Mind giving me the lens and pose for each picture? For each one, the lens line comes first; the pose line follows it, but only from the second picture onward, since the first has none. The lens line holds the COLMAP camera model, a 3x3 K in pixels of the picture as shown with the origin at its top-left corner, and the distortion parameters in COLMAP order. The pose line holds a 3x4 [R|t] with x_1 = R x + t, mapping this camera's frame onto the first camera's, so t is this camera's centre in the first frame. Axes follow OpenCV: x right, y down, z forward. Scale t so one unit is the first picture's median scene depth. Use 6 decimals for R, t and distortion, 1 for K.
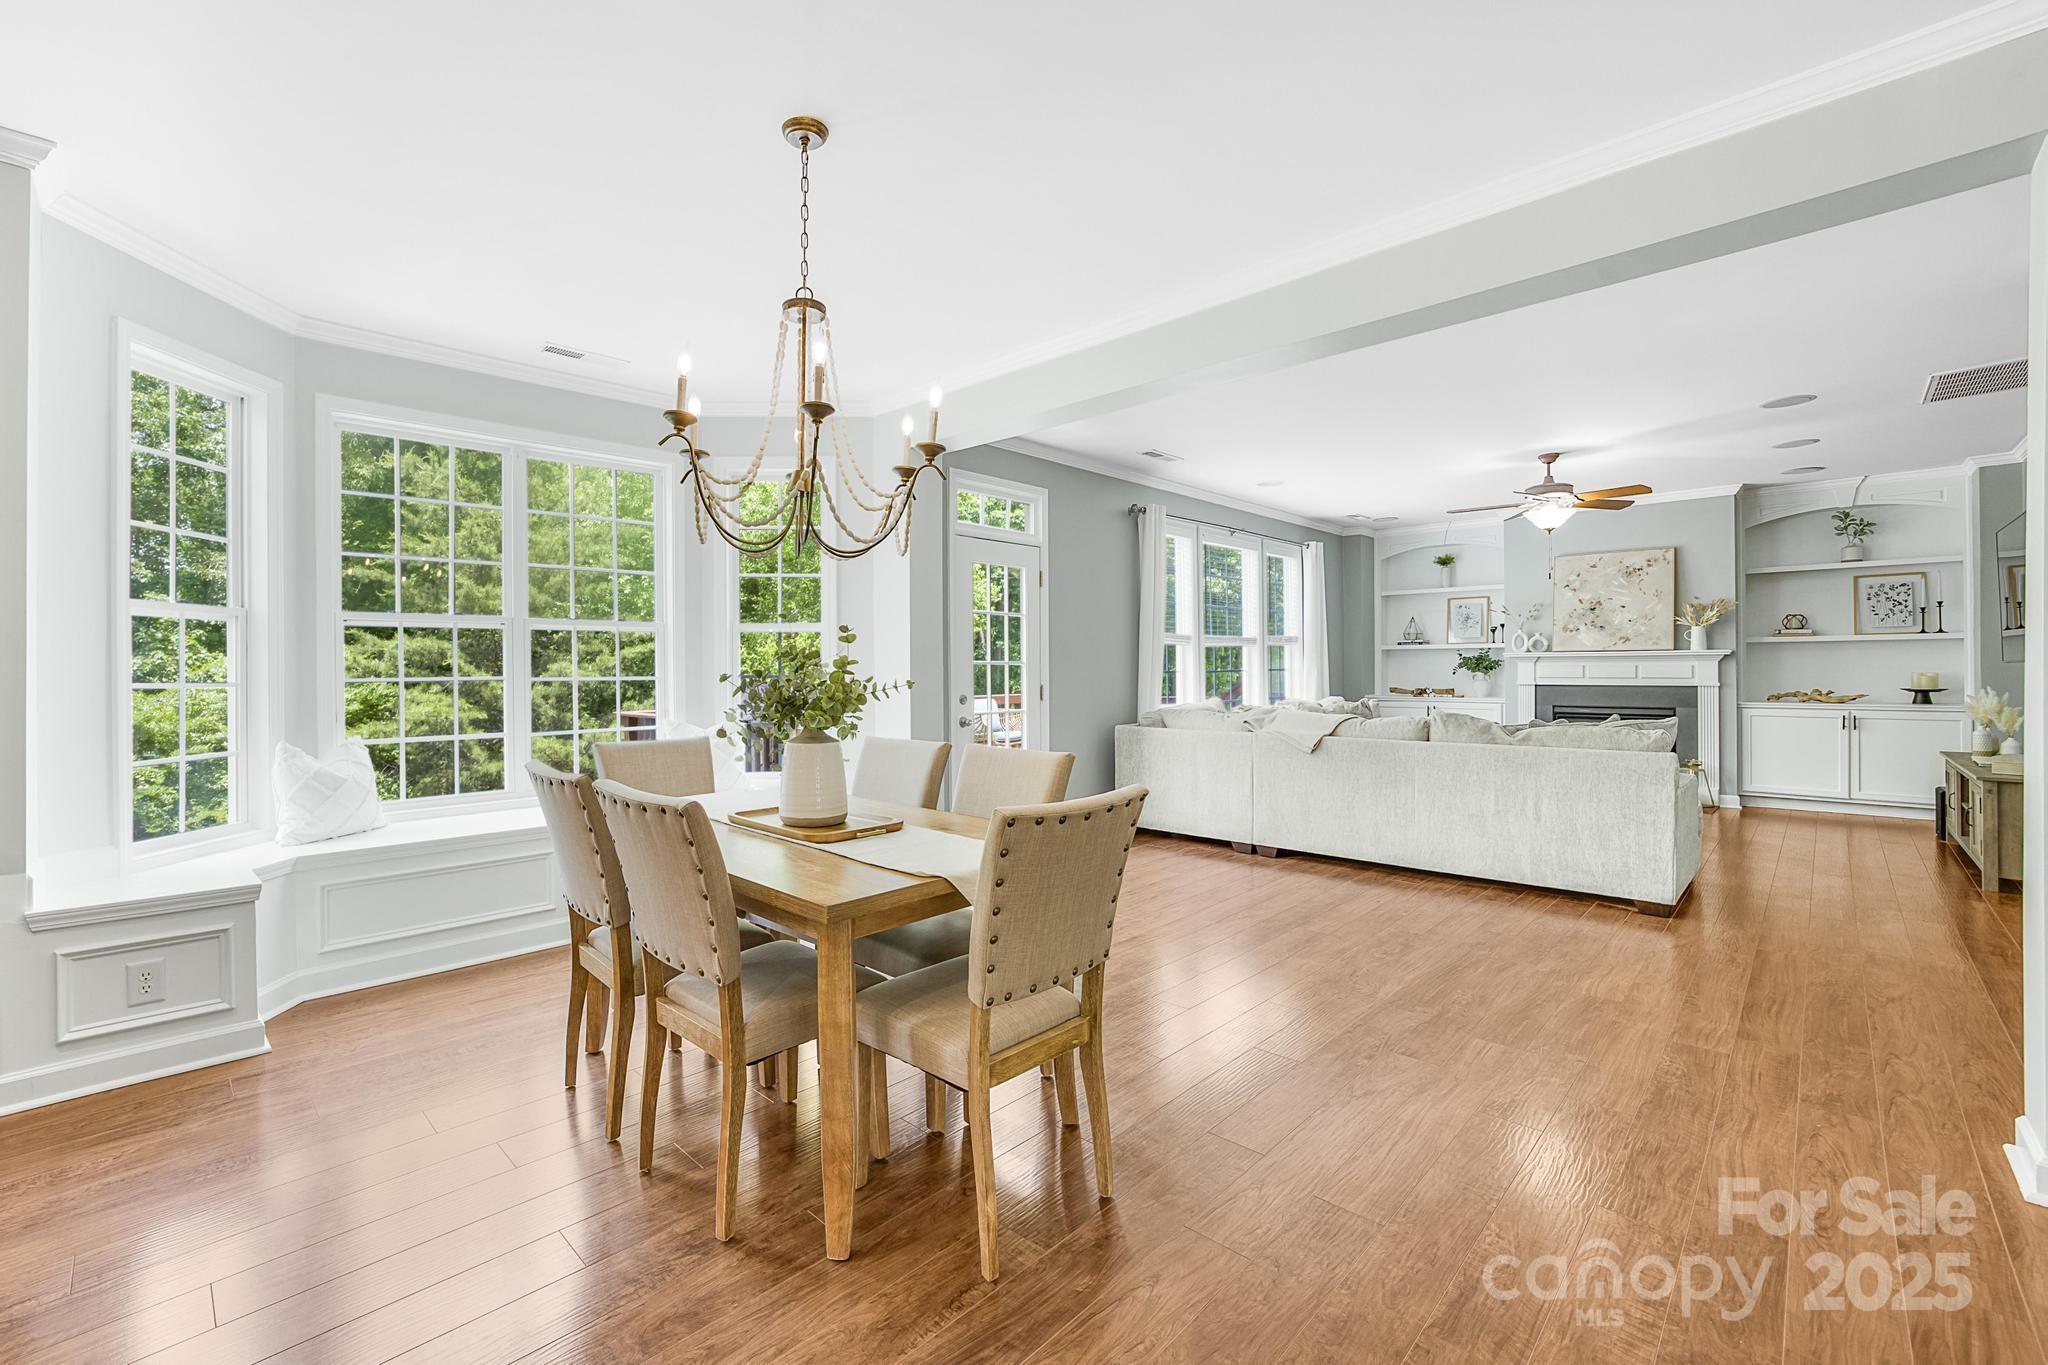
lens RADIAL K [[856.9, 0, 973.2], [0, 856.9, 674.5], [0, 0, 1]] dist [-0.031068, 0.010095]
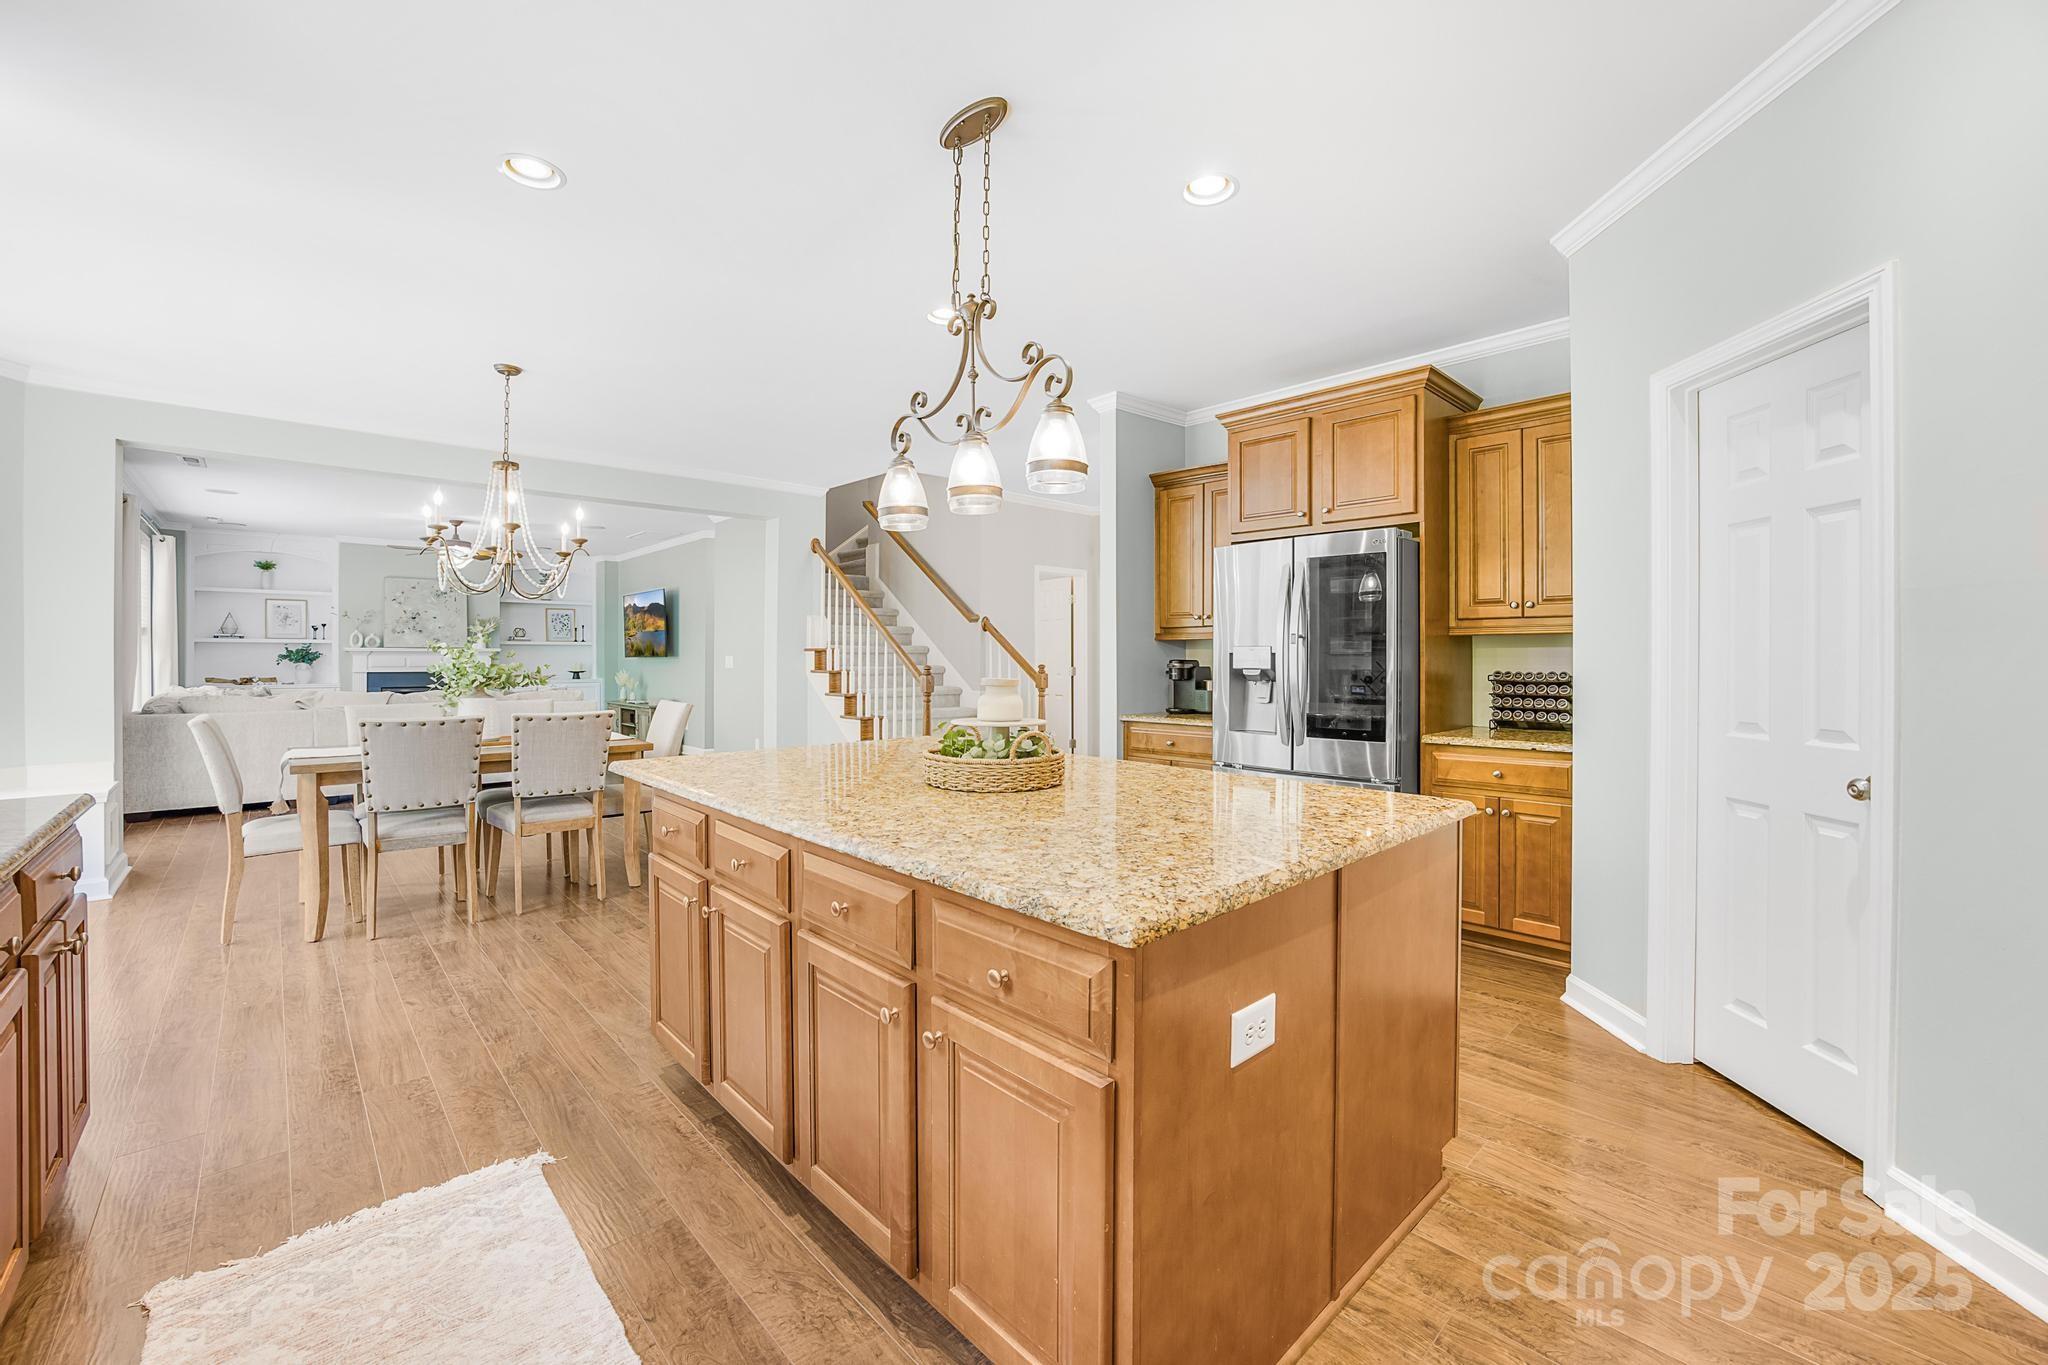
lens RADIAL K [[825.8, 0, 1031.6], [0, 825.8, 648.5], [0, 0, 1]] dist [-0.051410, 0.018104]
pose [[0.012788, 0.016507, 0.999782, -0.666096], [0.006664, 0.999840, -0.016593, 0.003129], [-0.999896, 0.006875, 0.012676, -0.053221]]
